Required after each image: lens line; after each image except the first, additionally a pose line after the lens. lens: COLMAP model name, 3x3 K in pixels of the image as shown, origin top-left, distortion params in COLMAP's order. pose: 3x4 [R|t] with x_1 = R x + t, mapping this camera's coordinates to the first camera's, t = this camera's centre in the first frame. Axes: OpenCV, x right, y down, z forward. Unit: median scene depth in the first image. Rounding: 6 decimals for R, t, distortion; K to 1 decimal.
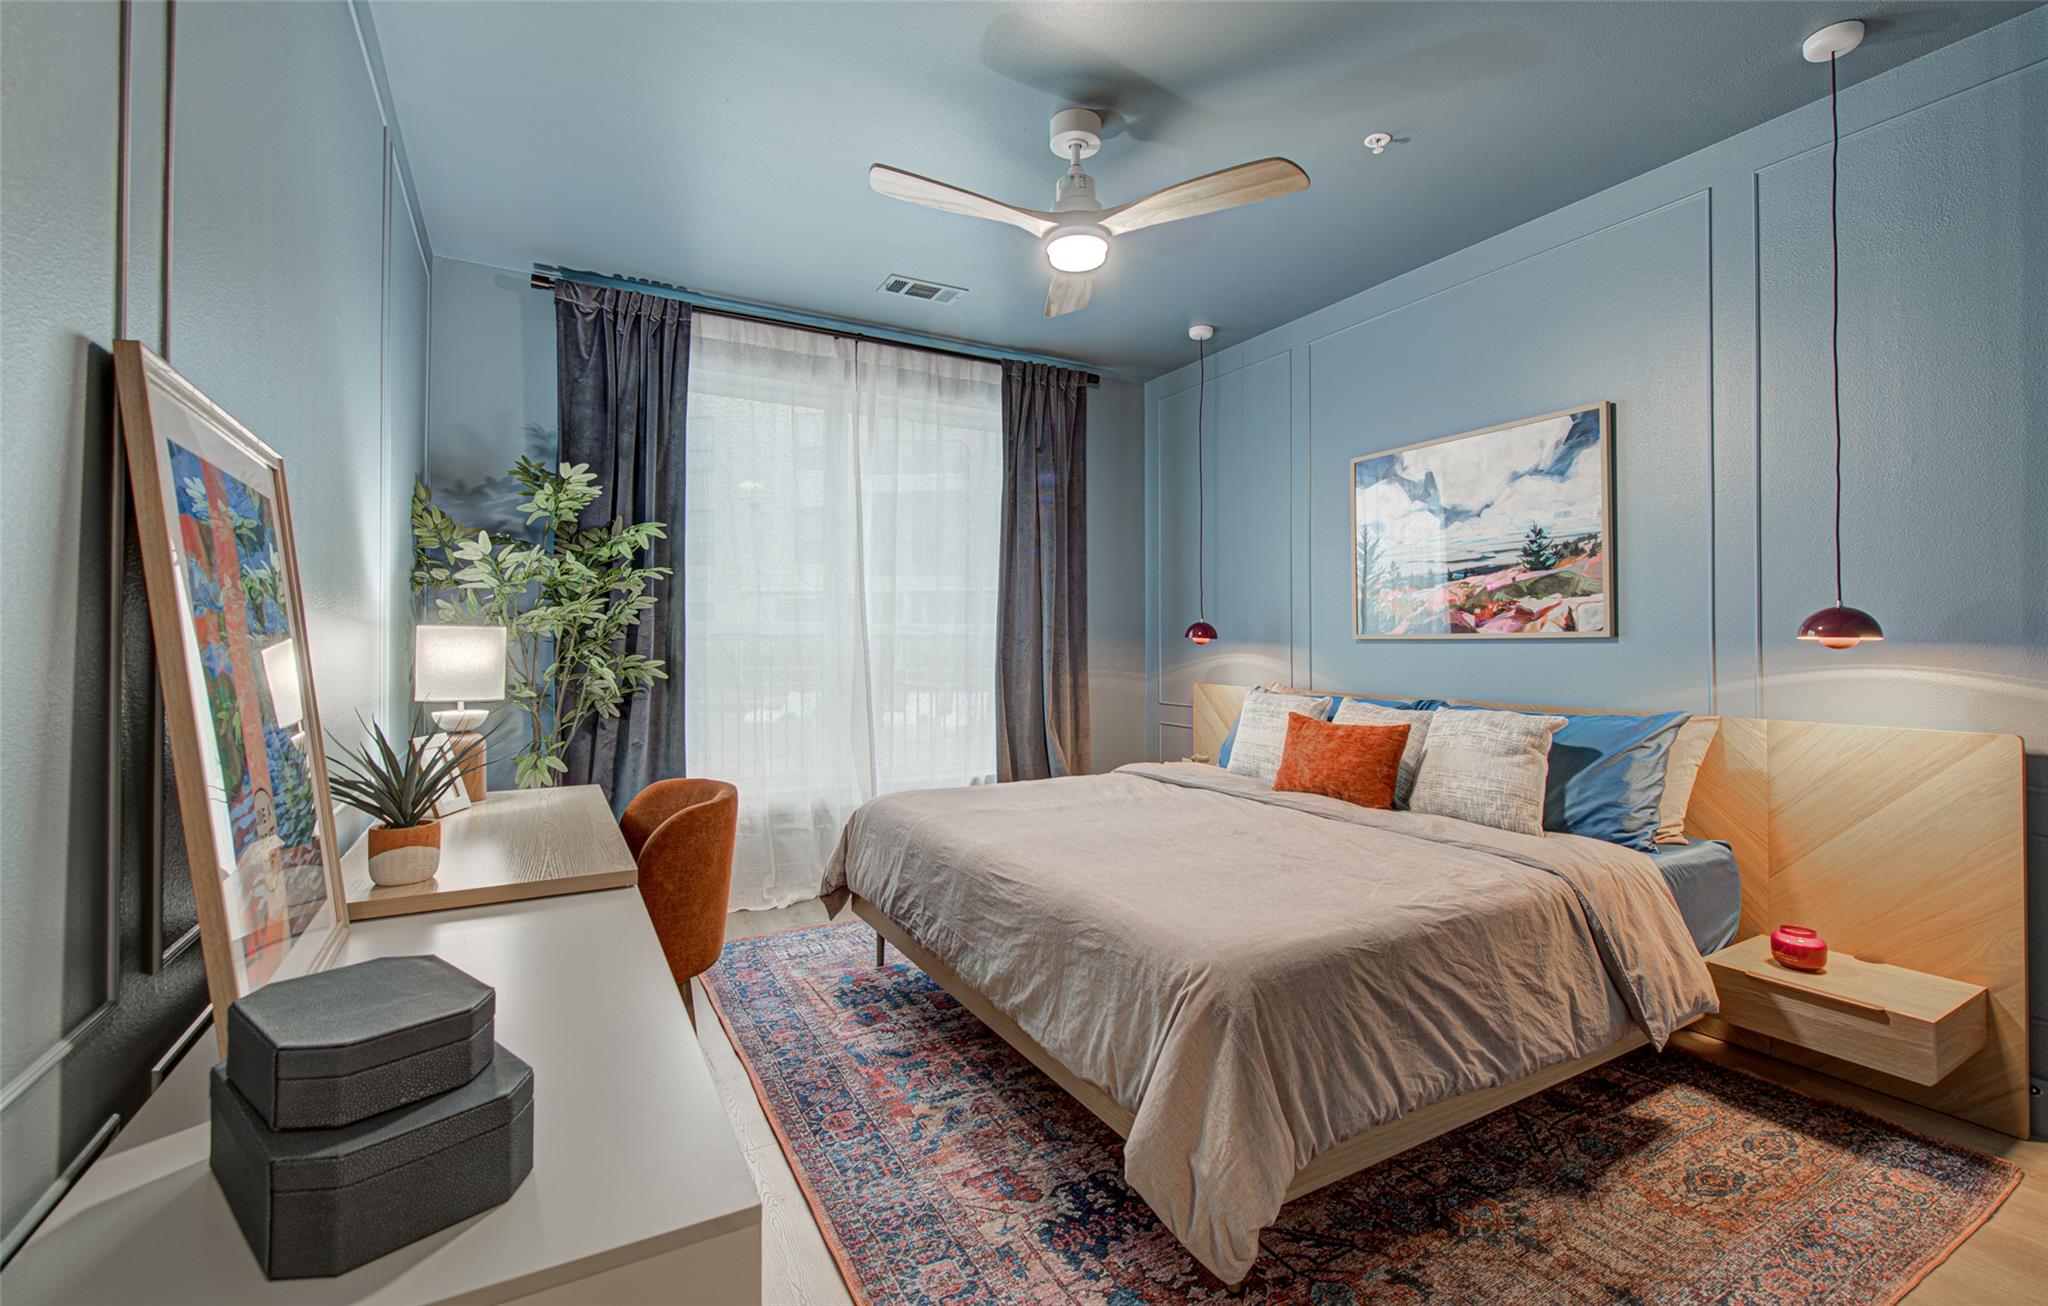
lens RADIAL K [[882.4, 0, 1029.2], [0, 882.4, 634.6], [0, 0, 1]] dist [-0.001296, -0.000049]
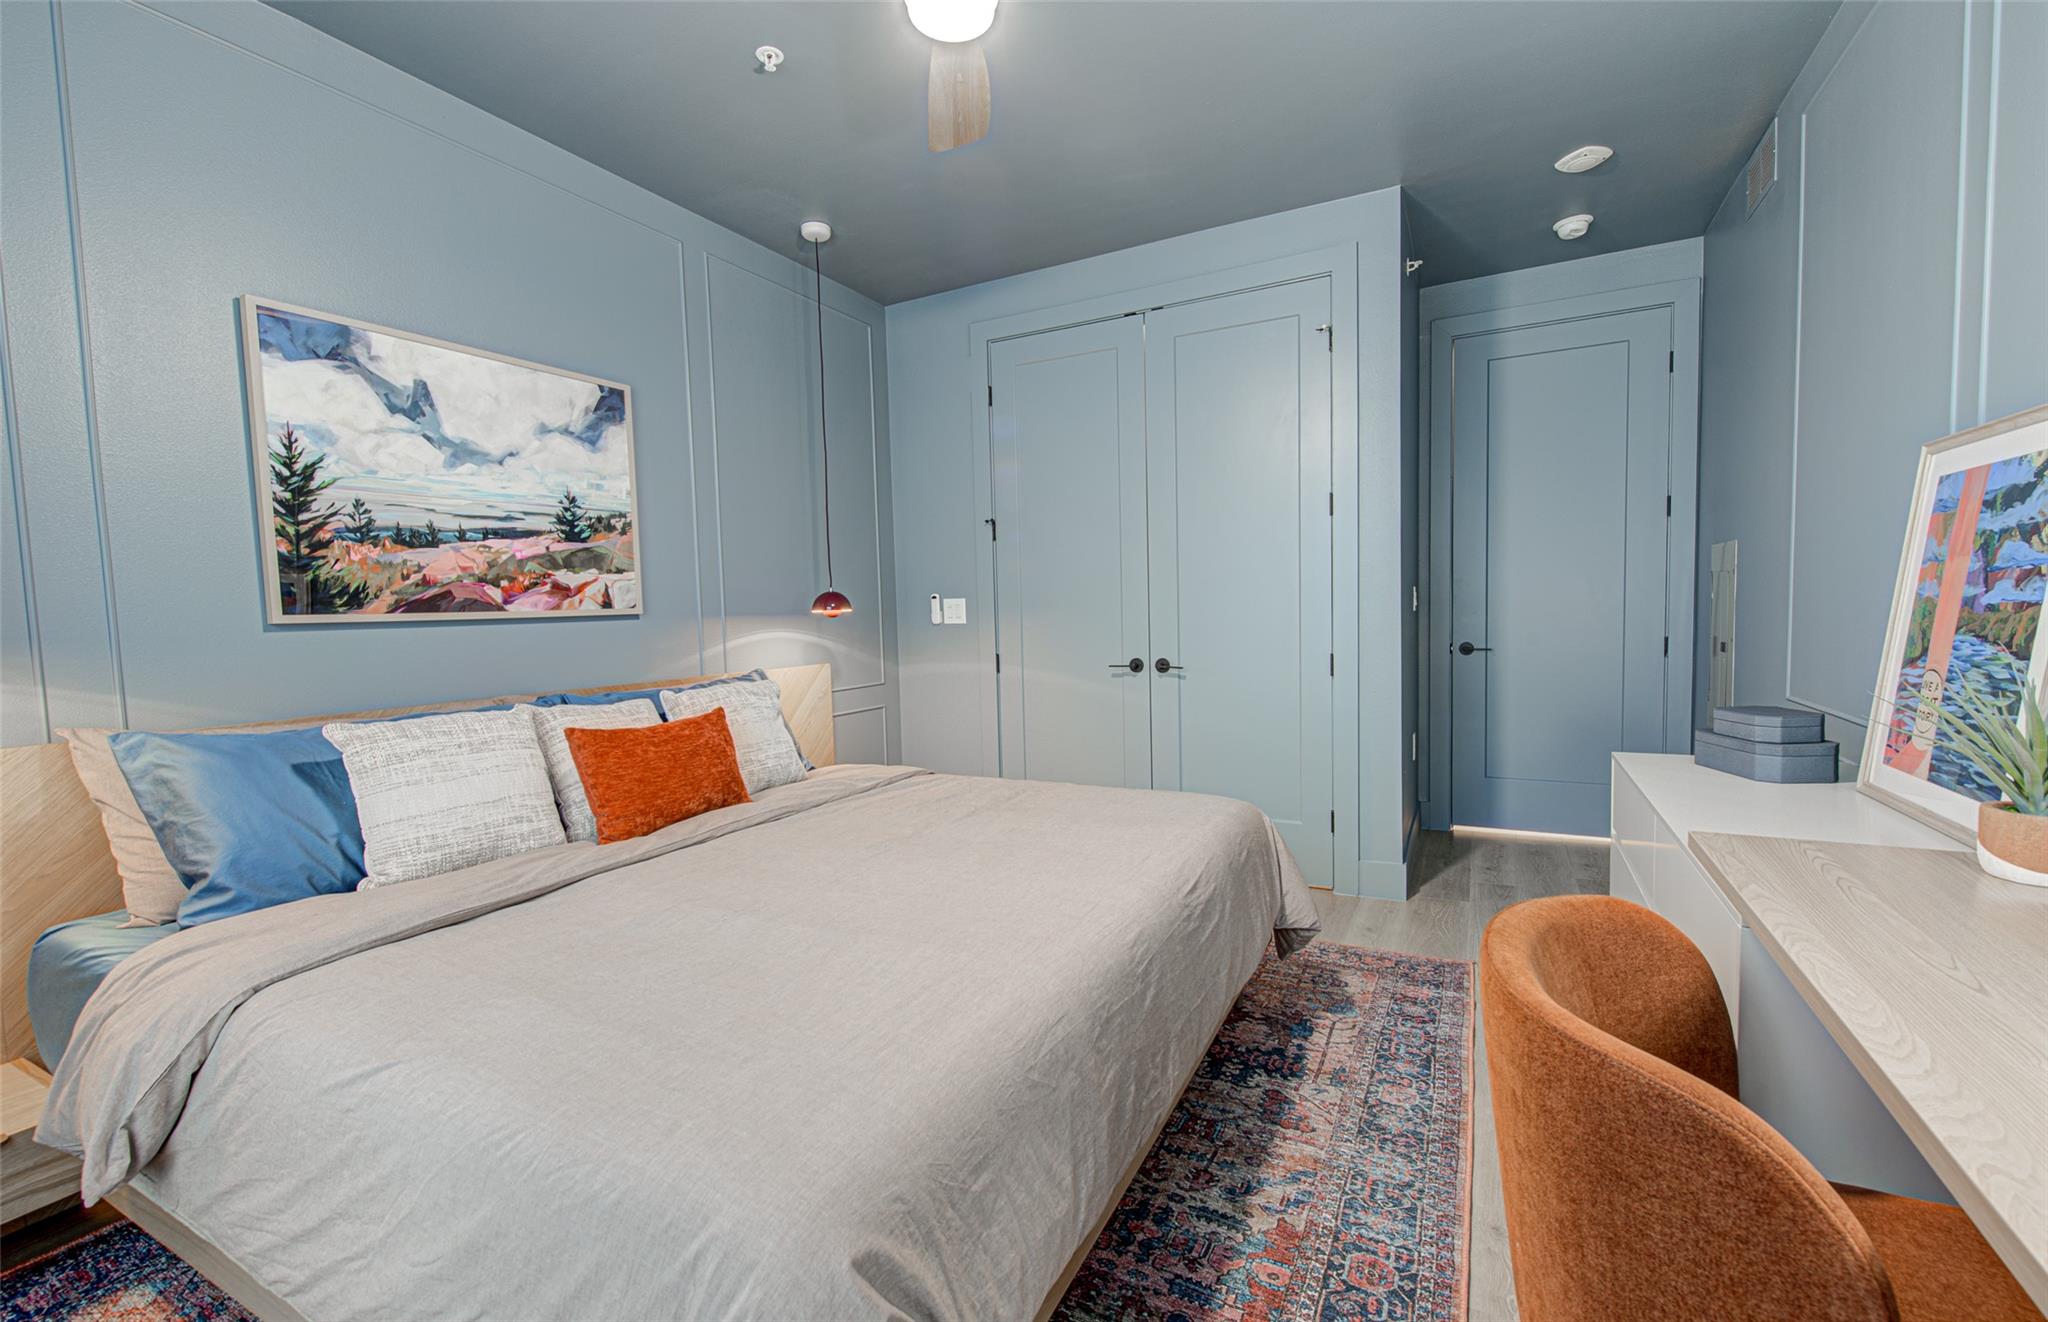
lens RADIAL K [[844.7, 0, 1032.8], [0, 844.7, 671.7], [0, 0, 1]] dist [-0.011438, -0.000224]
pose [[-0.541532, -0.046824, 0.839375, -0.422474], [0.022100, 0.997310, 0.069892, 0.011078], [-0.840389, 0.056399, -0.539041, 1.081801]]
